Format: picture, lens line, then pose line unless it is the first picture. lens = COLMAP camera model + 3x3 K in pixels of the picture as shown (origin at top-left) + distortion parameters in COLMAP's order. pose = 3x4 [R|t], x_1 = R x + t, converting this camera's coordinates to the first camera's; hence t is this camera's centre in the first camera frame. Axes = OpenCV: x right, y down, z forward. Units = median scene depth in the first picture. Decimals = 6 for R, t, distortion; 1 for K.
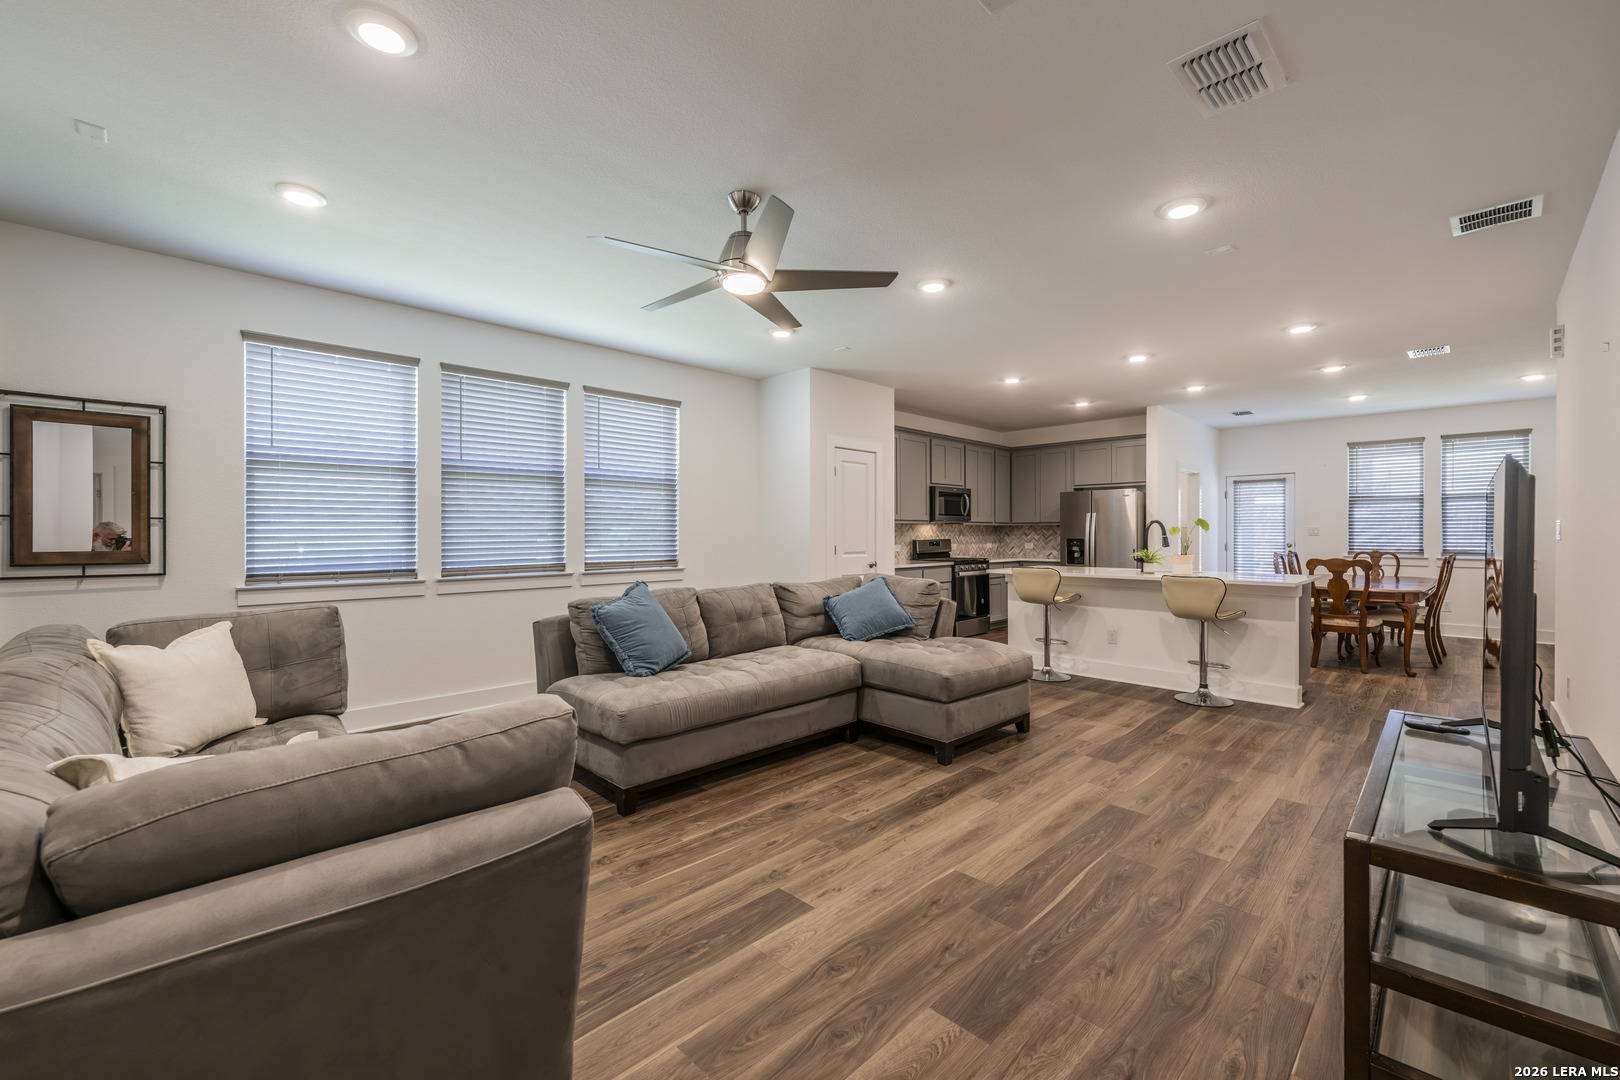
lens RADIAL K [[647.2, 0, 834.3], [0, 647.2, 536.3], [0, 0, 1]] dist [0.002239, 0.000838]
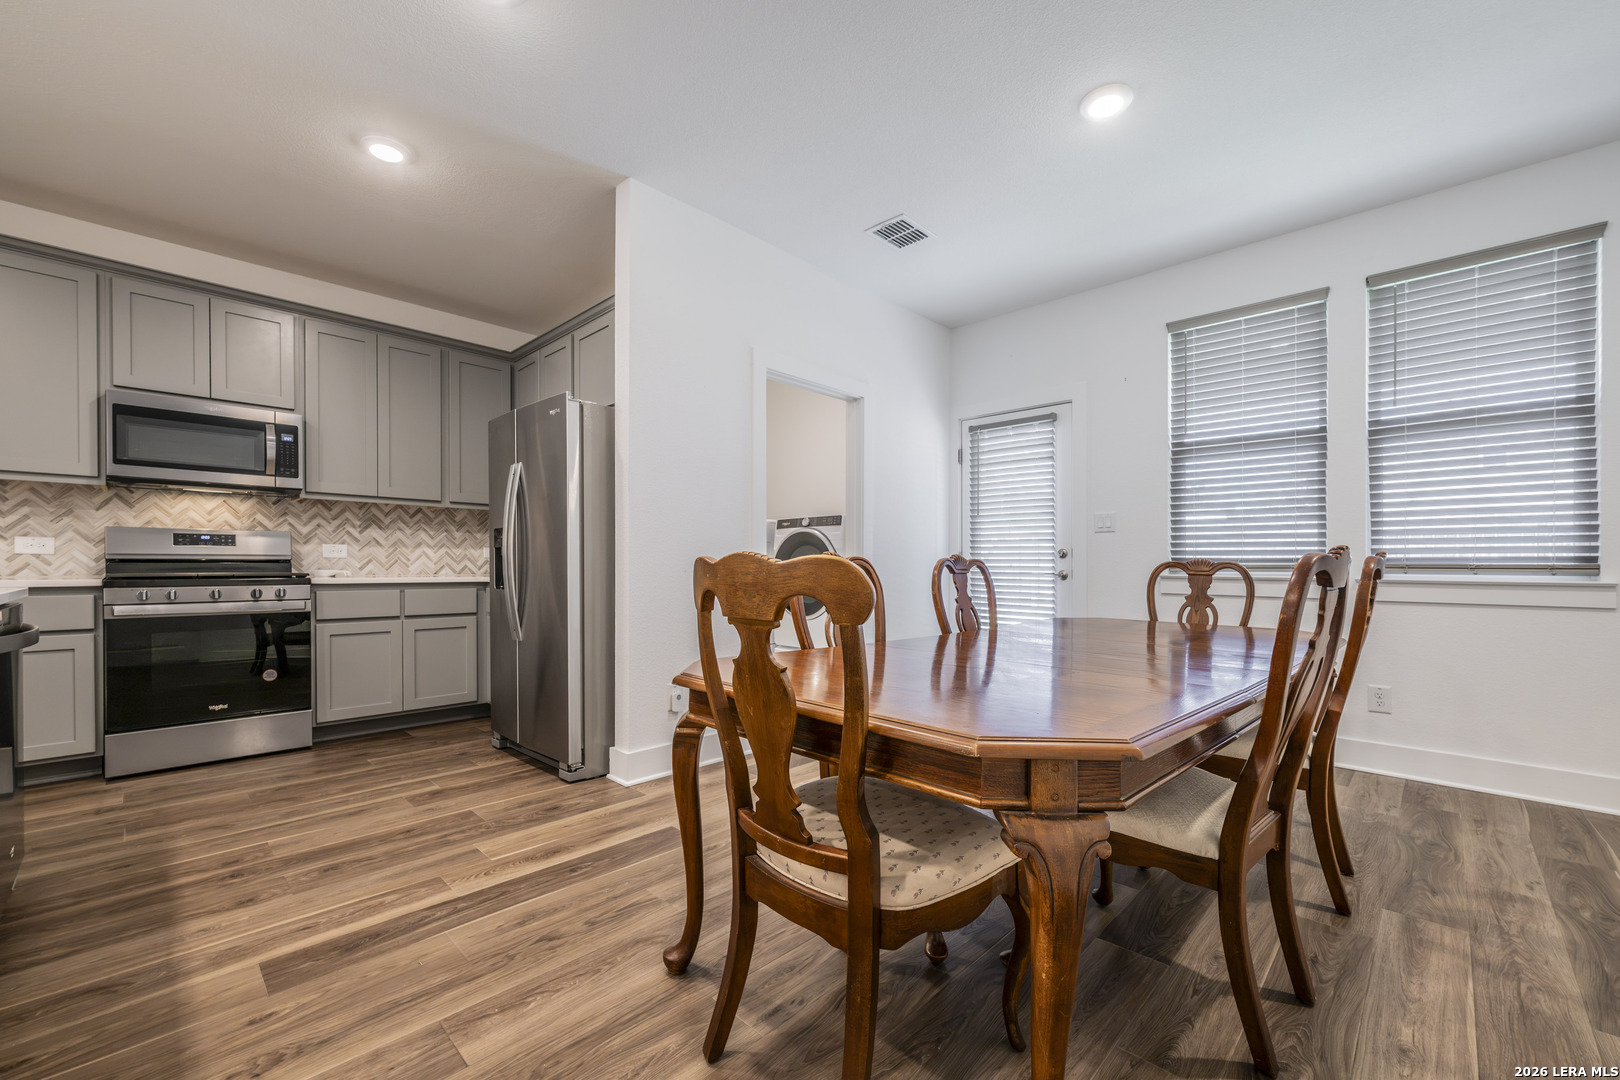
lens RADIAL K [[647.2, 0, 815.3], [0, 647.2, 557.0], [0, 0, 1]] dist [0.002239, 0.000838]
pose [[0.999969, 0.007799, -0.000737, 0.981986], [-0.007809, 0.999879, -0.013476, 0.045104], [0.000632, 0.013481, 0.999909, 0.989079]]
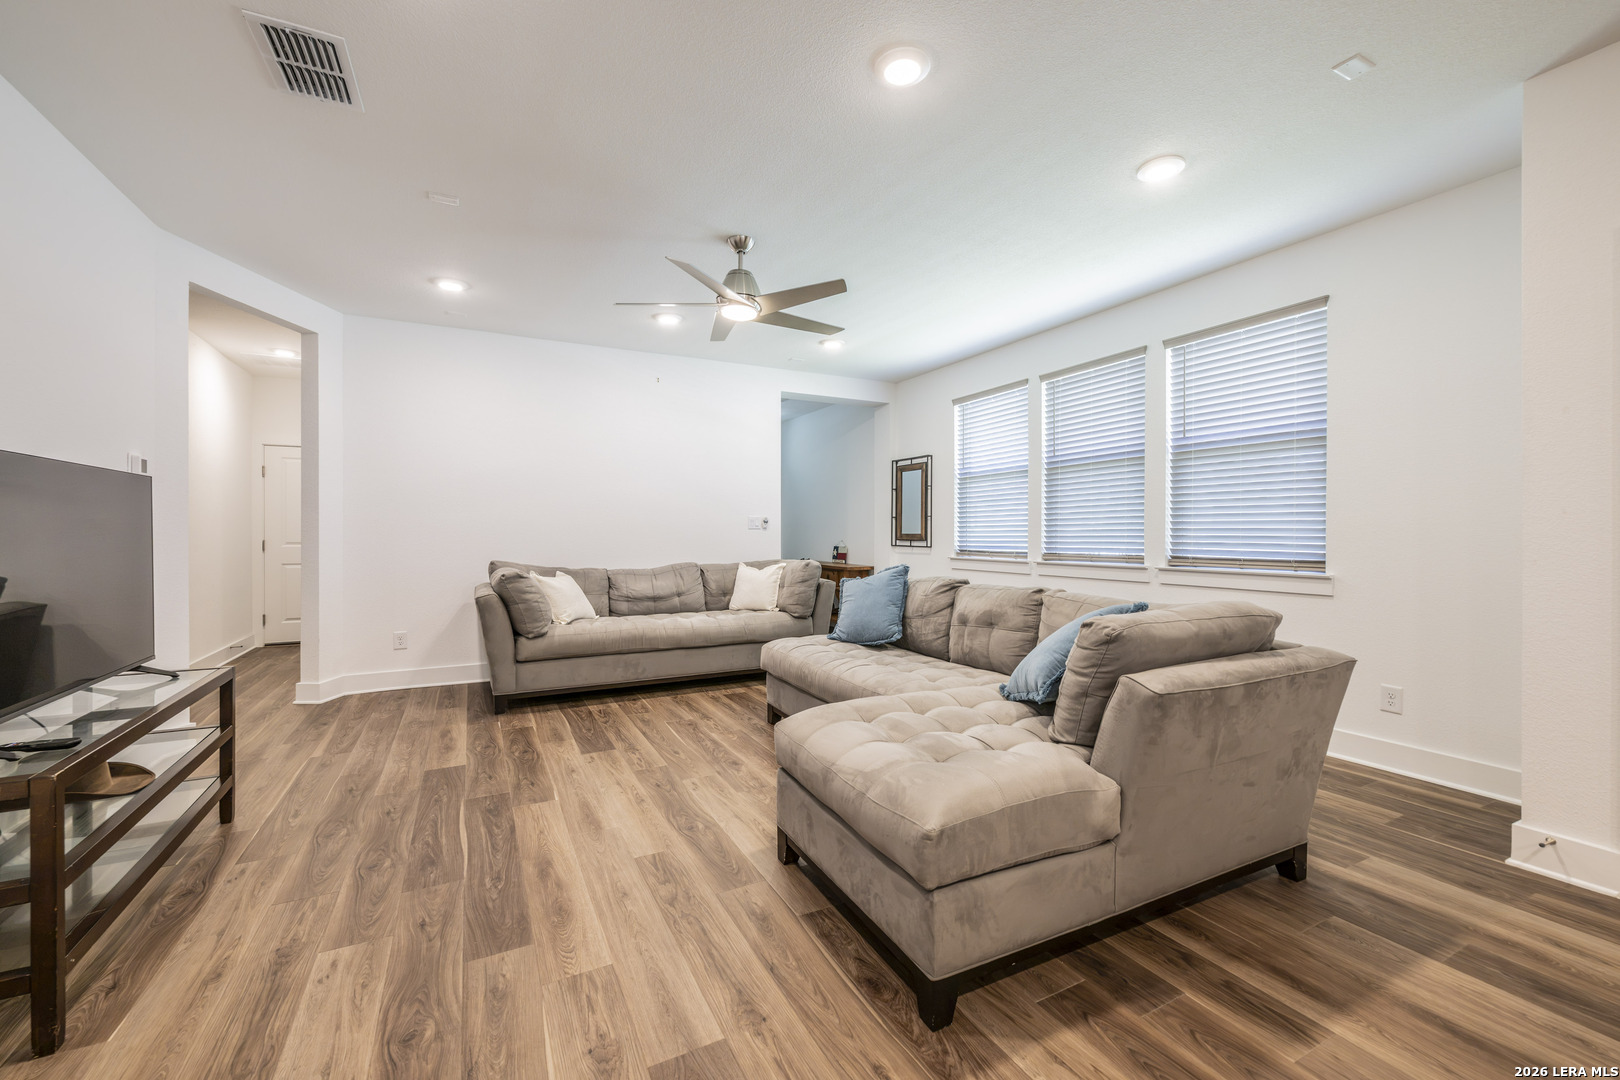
lens RADIAL K [[647.2, 0, 801.8], [0, 647.2, 528.2], [0, 0, 1]] dist [0.002239, 0.000838]
pose [[-0.315912, -0.005862, -0.948770, 0.579925], [-0.002709, 0.999982, -0.005277, 0.012224], [0.948785, 0.000904, -0.315922, 0.893177]]
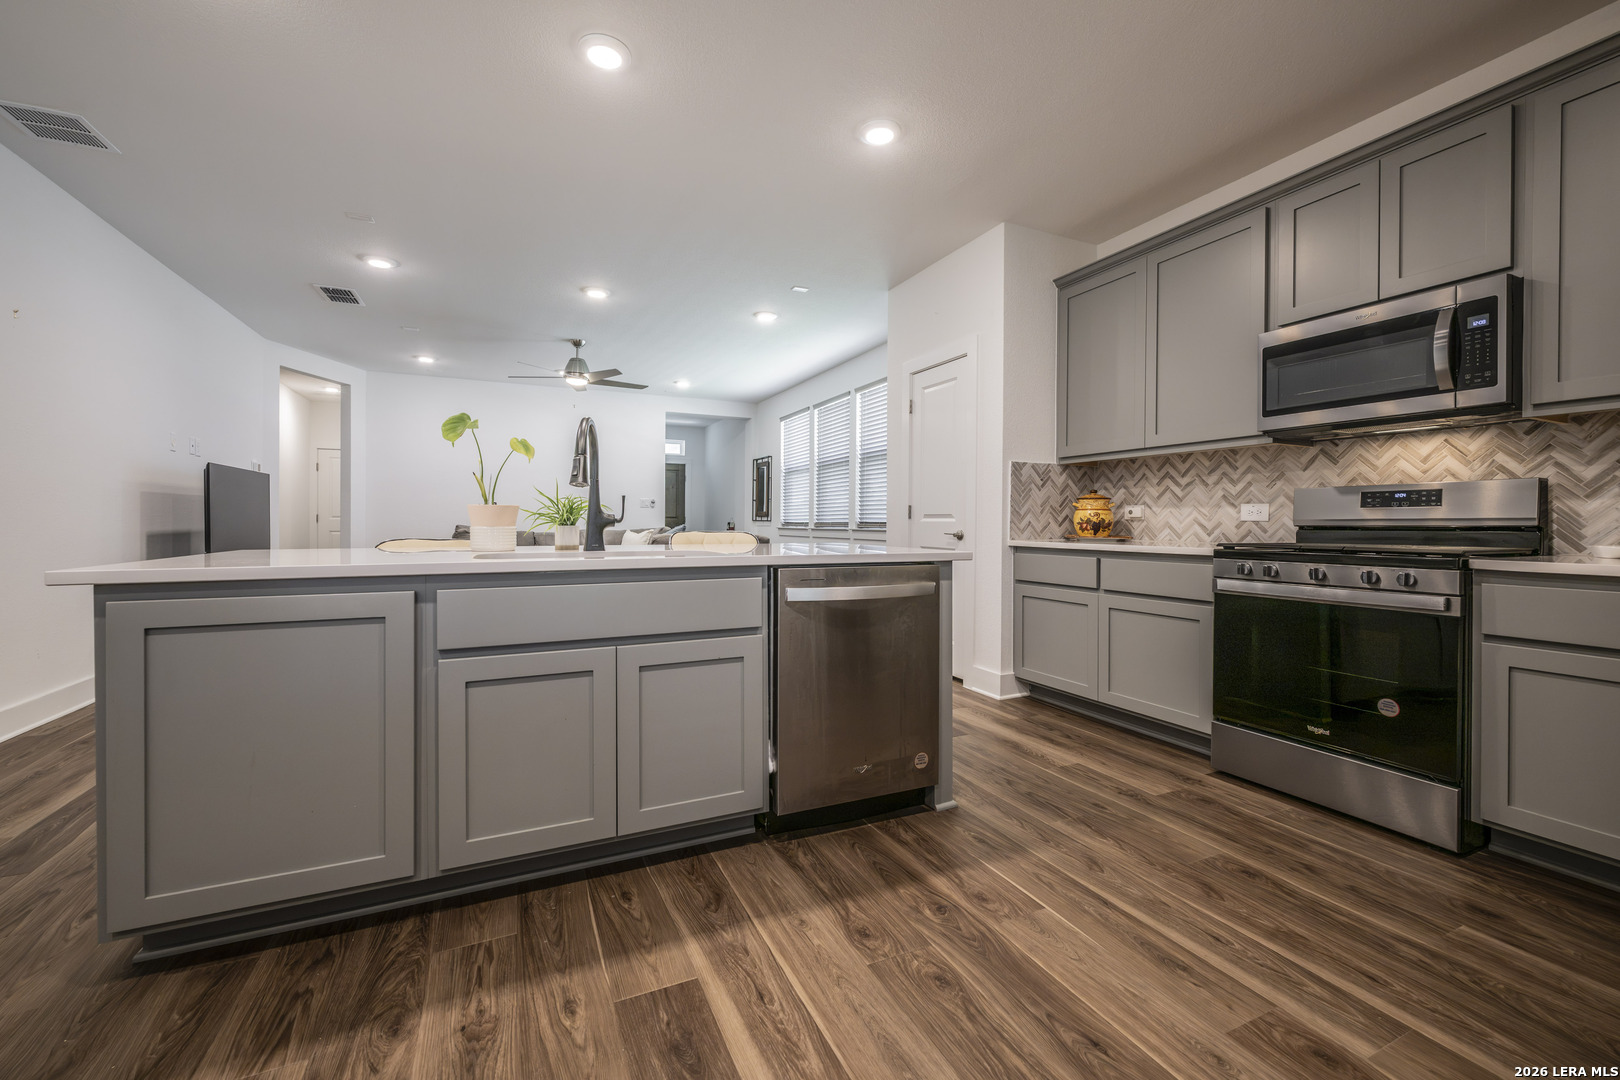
lens RADIAL K [[647.2, 0, 794.0], [0, 647.2, 521.4], [0, 0, 1]] dist [0.002239, 0.000838]
pose [[-0.364156, -0.001561, -0.931337, 0.958099], [-0.006437, 0.999979, 0.000841, 0.042073], [0.931316, 0.006301, -0.364158, 1.469823]]
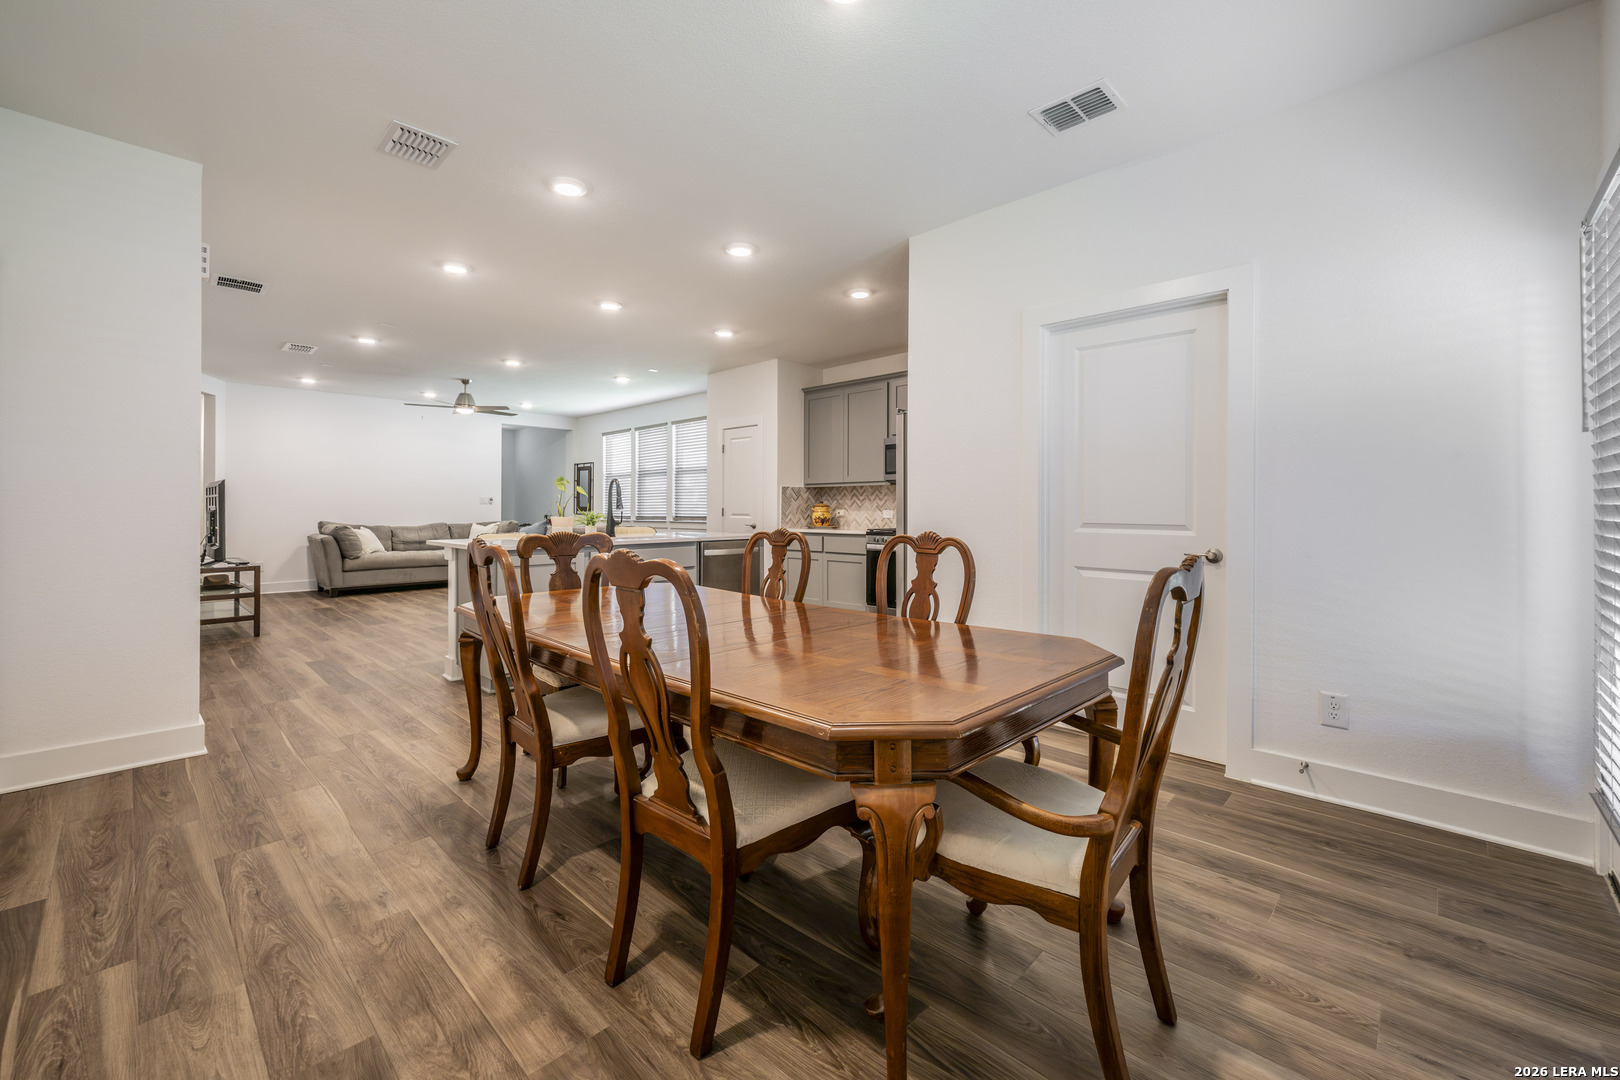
lens RADIAL K [[647.2, 0, 783.9], [0, 647.2, 506.6], [0, 0, 1]] dist [0.002239, 0.000838]
pose [[-0.012120, -0.001764, -0.999925, 1.598334], [-0.003845, 0.999991, -0.001717, 0.017102], [0.999919, 0.003823, -0.012126, 1.452431]]
